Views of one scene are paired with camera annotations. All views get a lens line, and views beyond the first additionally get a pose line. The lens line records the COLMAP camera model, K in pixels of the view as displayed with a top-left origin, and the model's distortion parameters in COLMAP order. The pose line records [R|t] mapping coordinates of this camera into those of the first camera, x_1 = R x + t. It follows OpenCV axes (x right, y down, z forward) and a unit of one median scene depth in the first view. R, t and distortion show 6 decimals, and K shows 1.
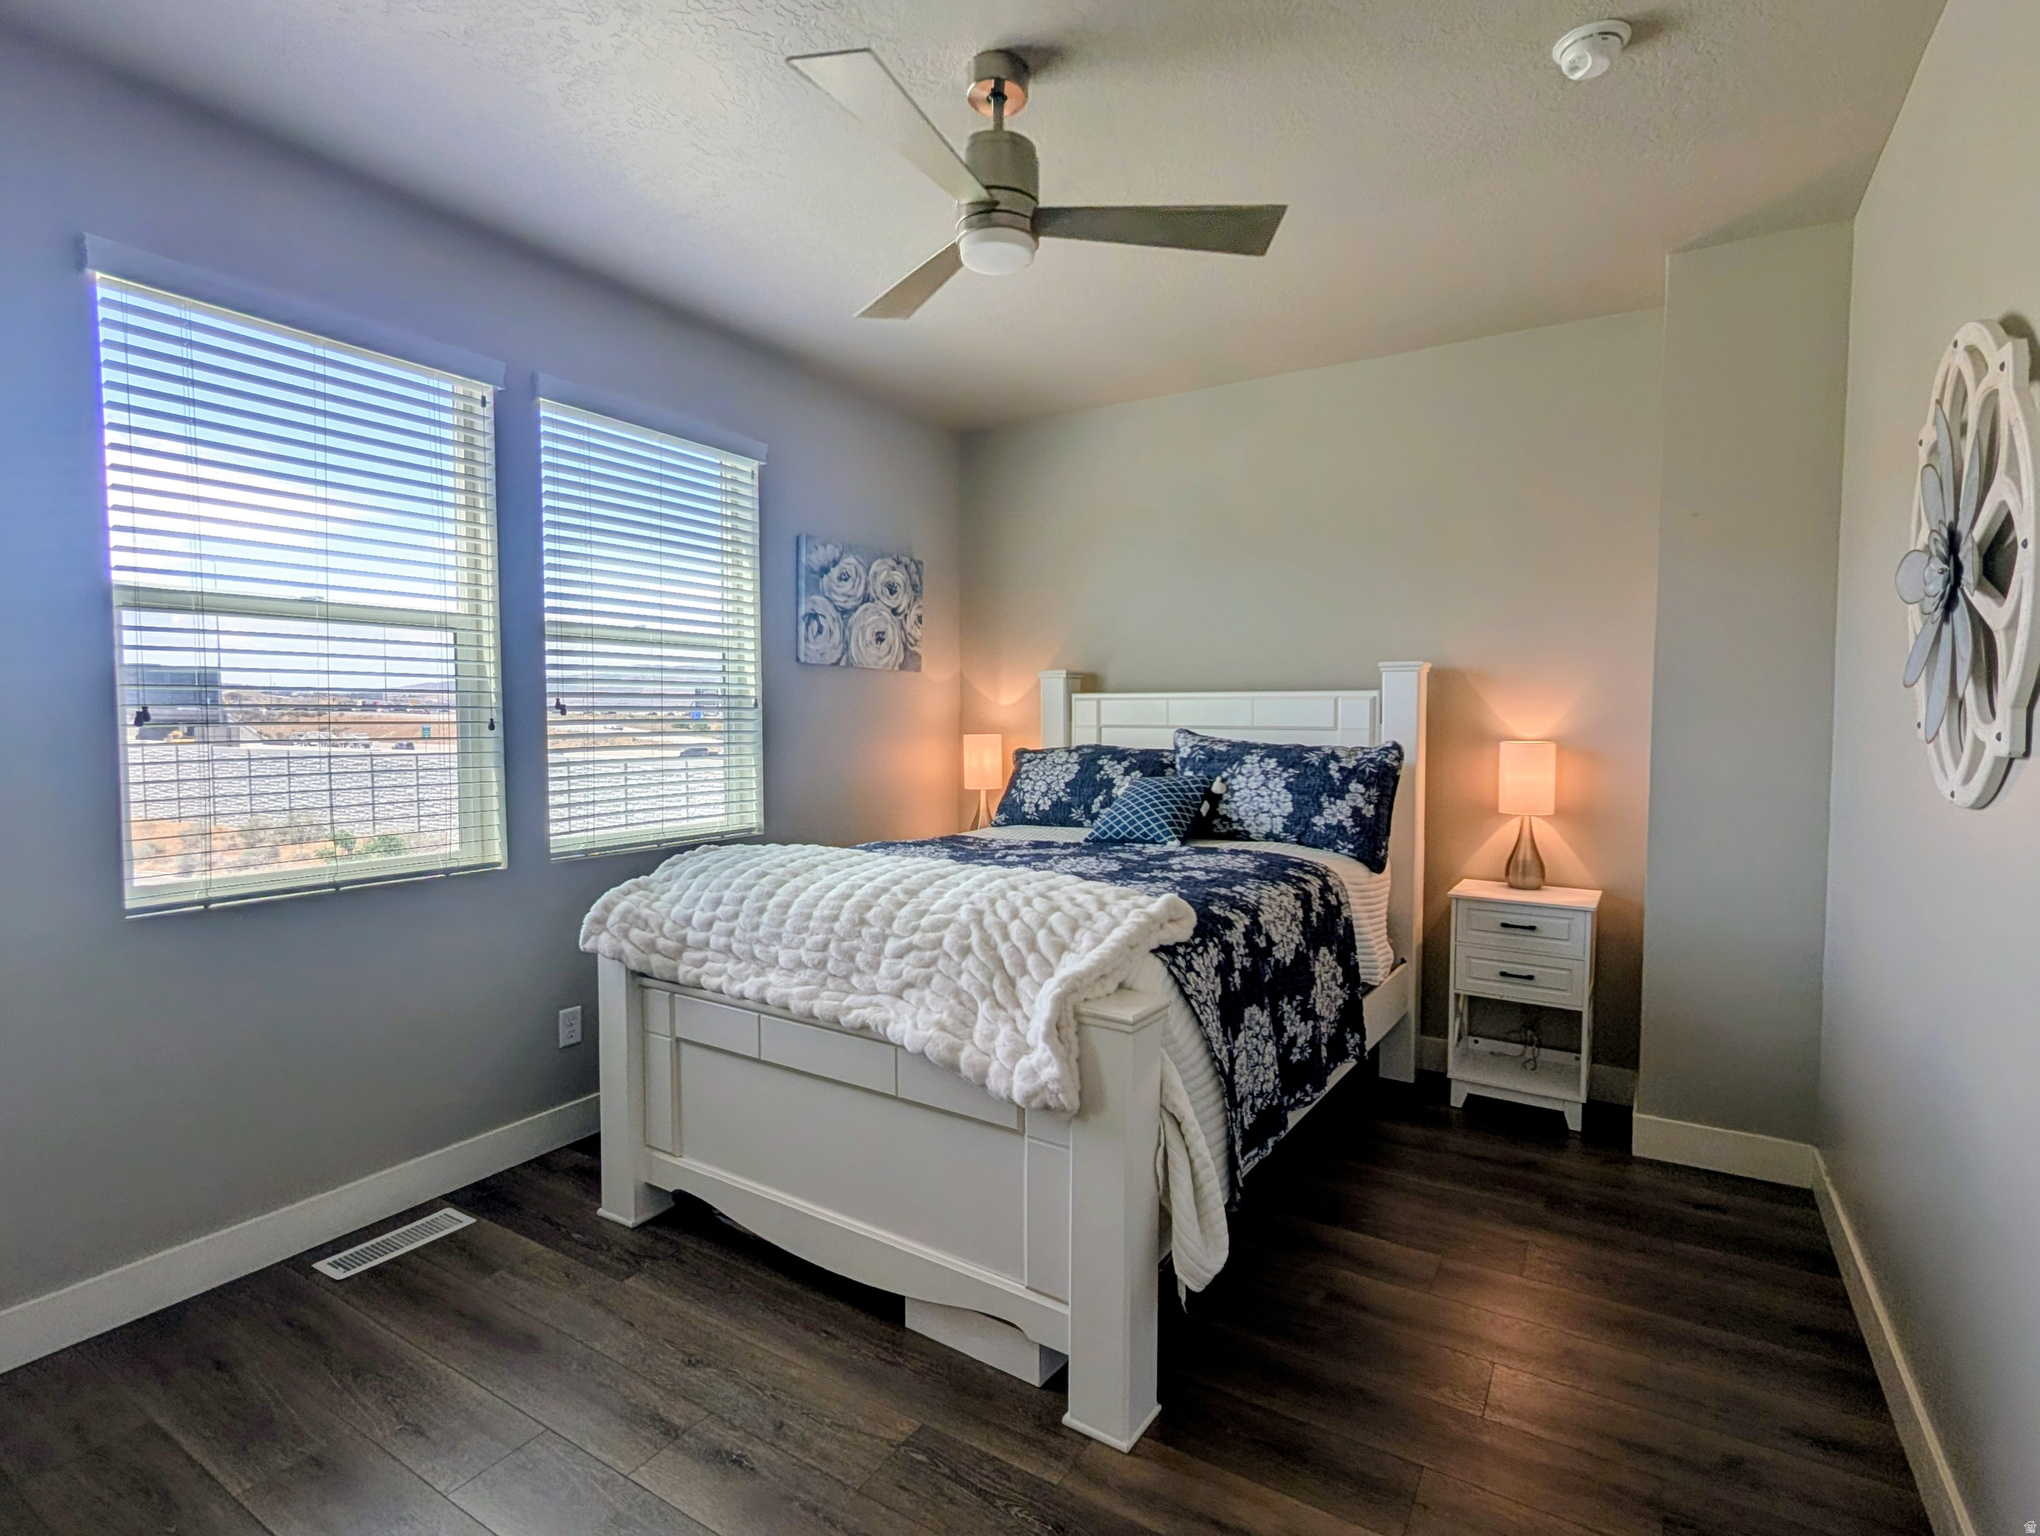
lens RADIAL K [[993.3, 0, 1018.4], [0, 993.3, 762.5], [0, 0, 1]] dist [-0.000795, -0.000451]
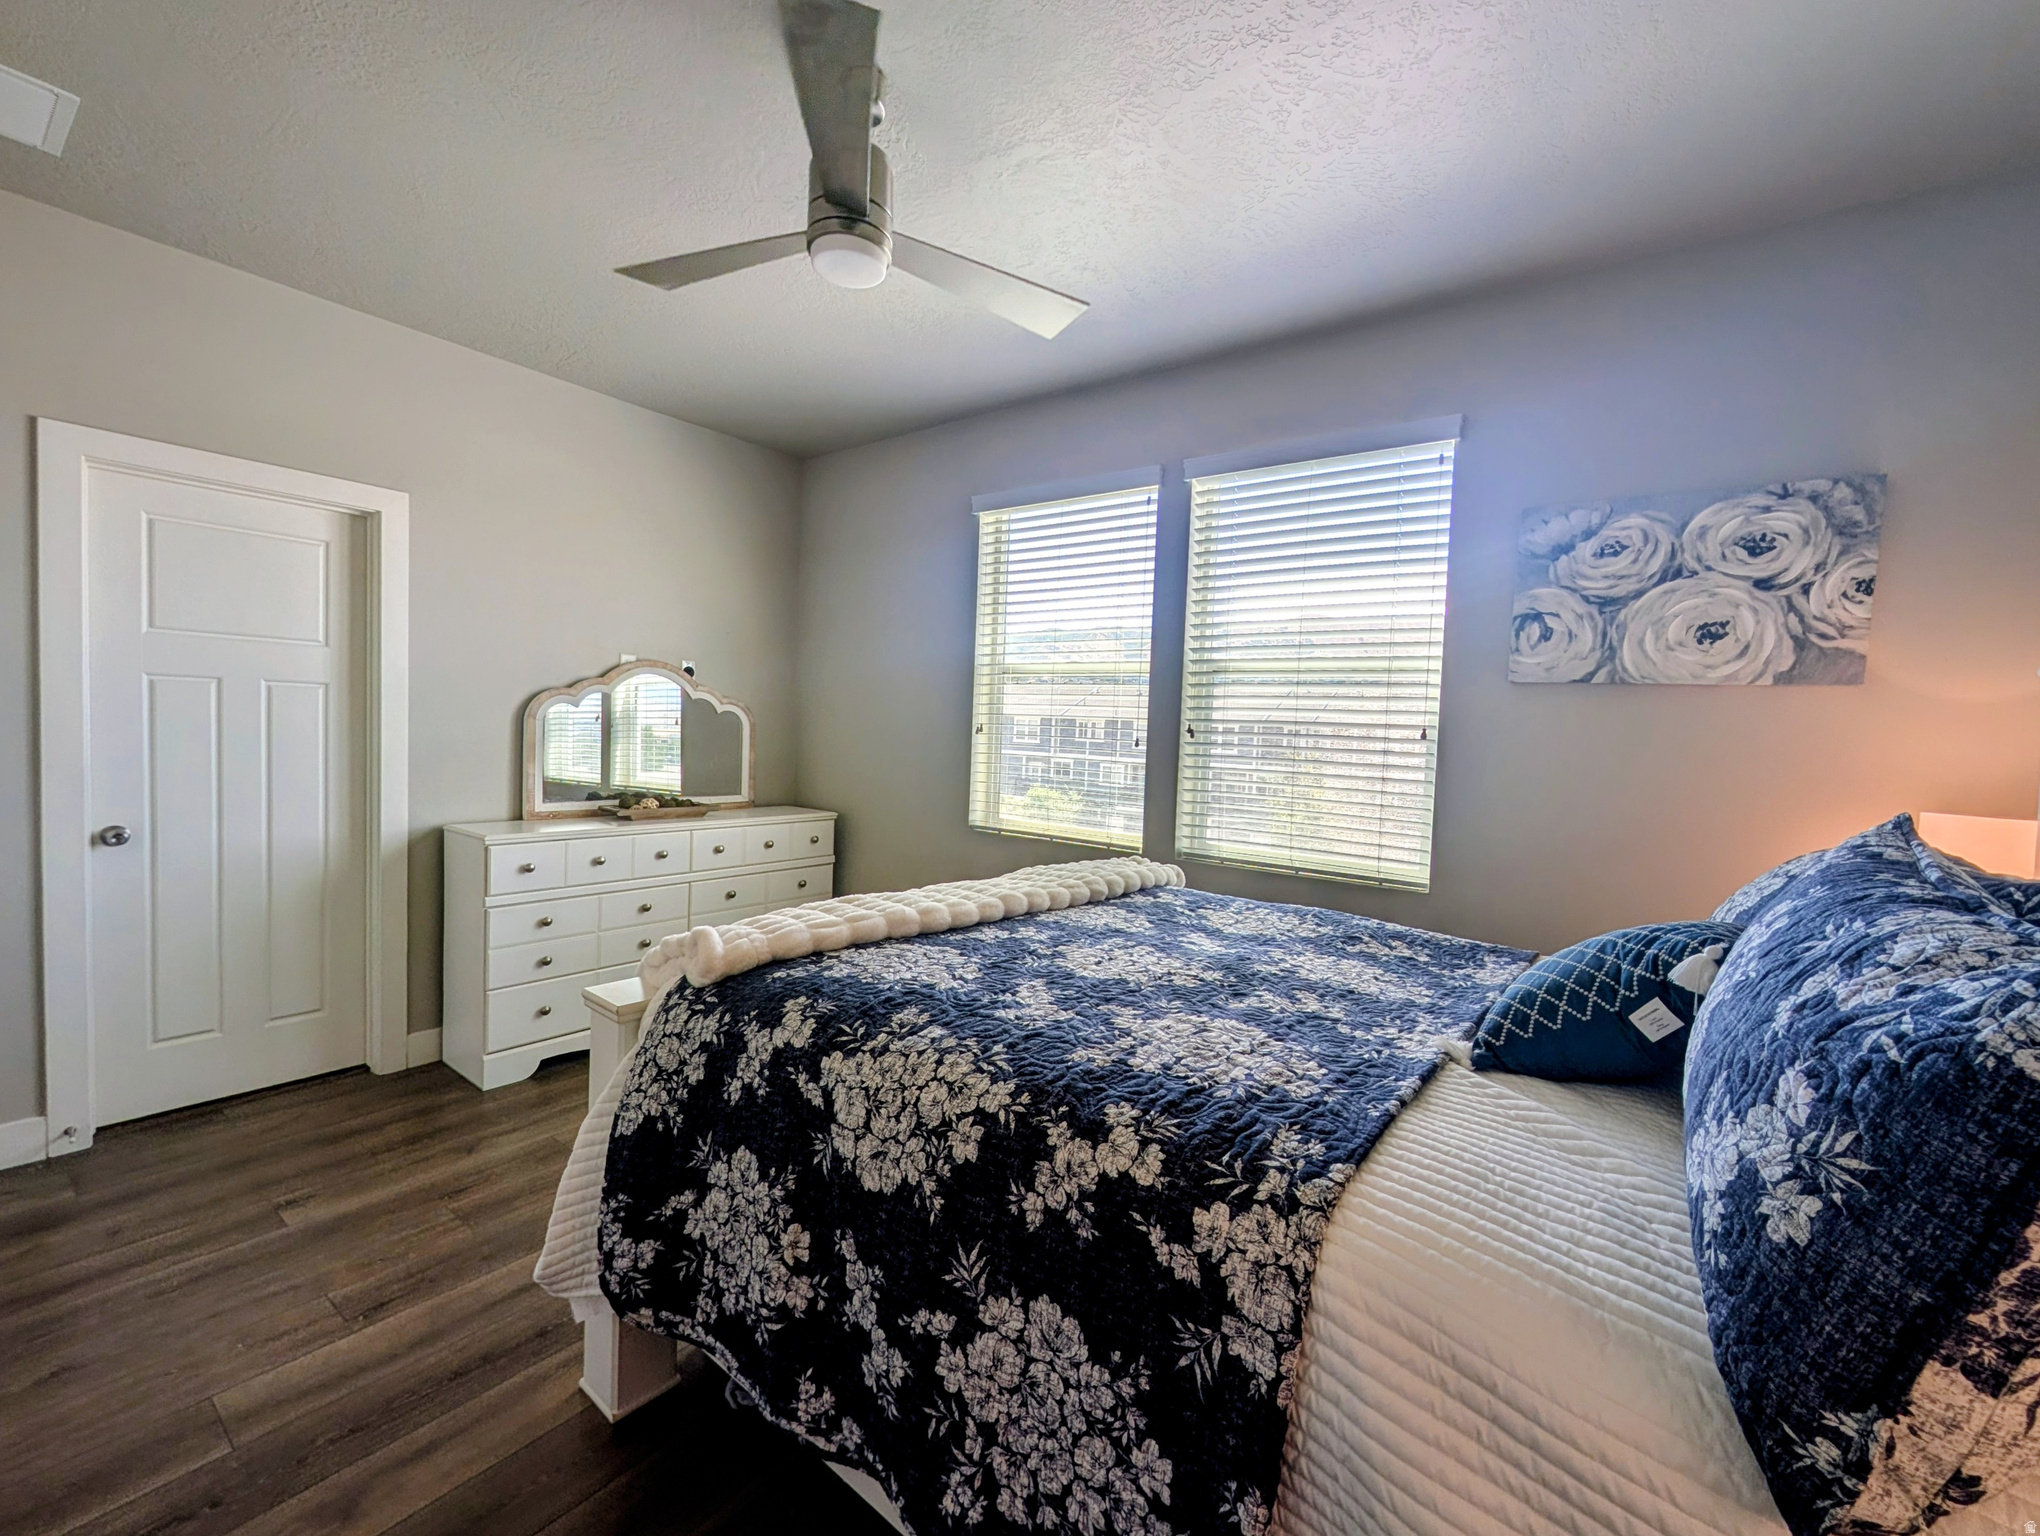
lens RADIAL K [[859.6, 0, 1024.9], [0, 859.6, 762.3], [0, 0, 1]] dist [-0.001315, -0.000043]
pose [[-0.090011, 0.036518, -0.995271, 0.510832], [-0.090065, 0.994934, 0.044651, -0.040638], [0.991860, 0.093658, -0.086266, 0.779358]]
